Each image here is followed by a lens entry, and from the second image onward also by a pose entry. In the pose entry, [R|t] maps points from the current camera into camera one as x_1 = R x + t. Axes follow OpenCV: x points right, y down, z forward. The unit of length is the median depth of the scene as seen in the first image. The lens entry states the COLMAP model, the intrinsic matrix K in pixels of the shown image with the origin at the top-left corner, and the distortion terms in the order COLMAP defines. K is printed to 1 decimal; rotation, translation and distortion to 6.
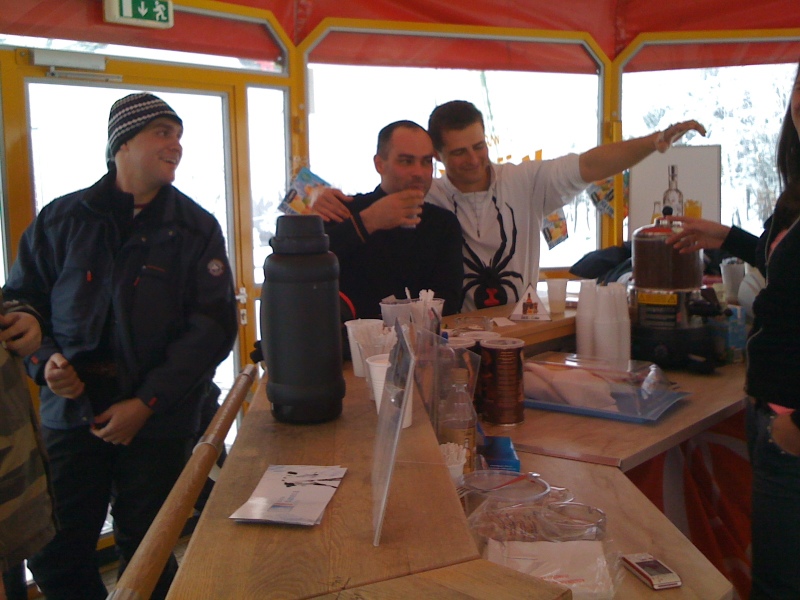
lens RADIAL K [[955.9, 0, 400.0], [0, 955.9, 300.0], [0, 0, 1]] dist [0.183860, -0.367589]
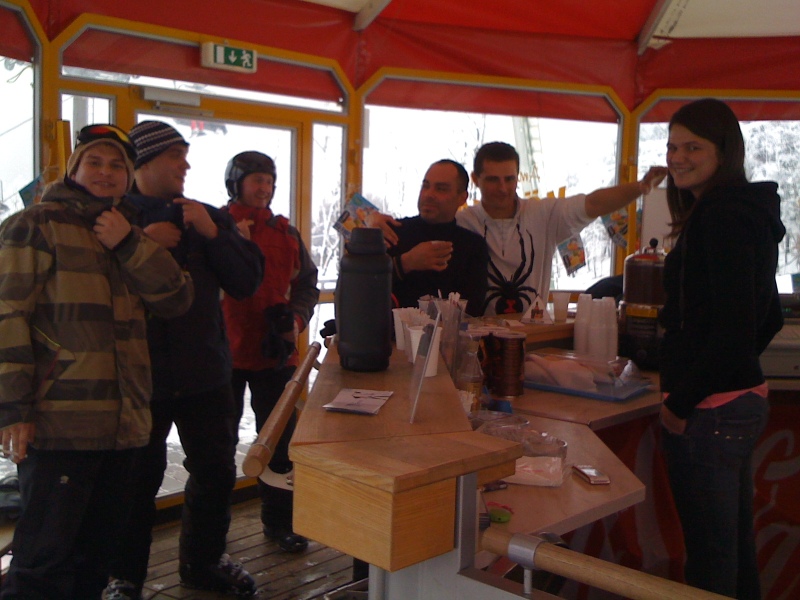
lens RADIAL K [[955.9, 0, 400.0], [0, 955.9, 300.0], [0, 0, 1]] dist [0.183860, -0.367589]
pose [[0.998085, 0.049165, -0.037544, 0.002227], [-0.050193, 0.998376, -0.026948, 0.024412], [0.036158, 0.028781, 0.998932, -0.189551]]
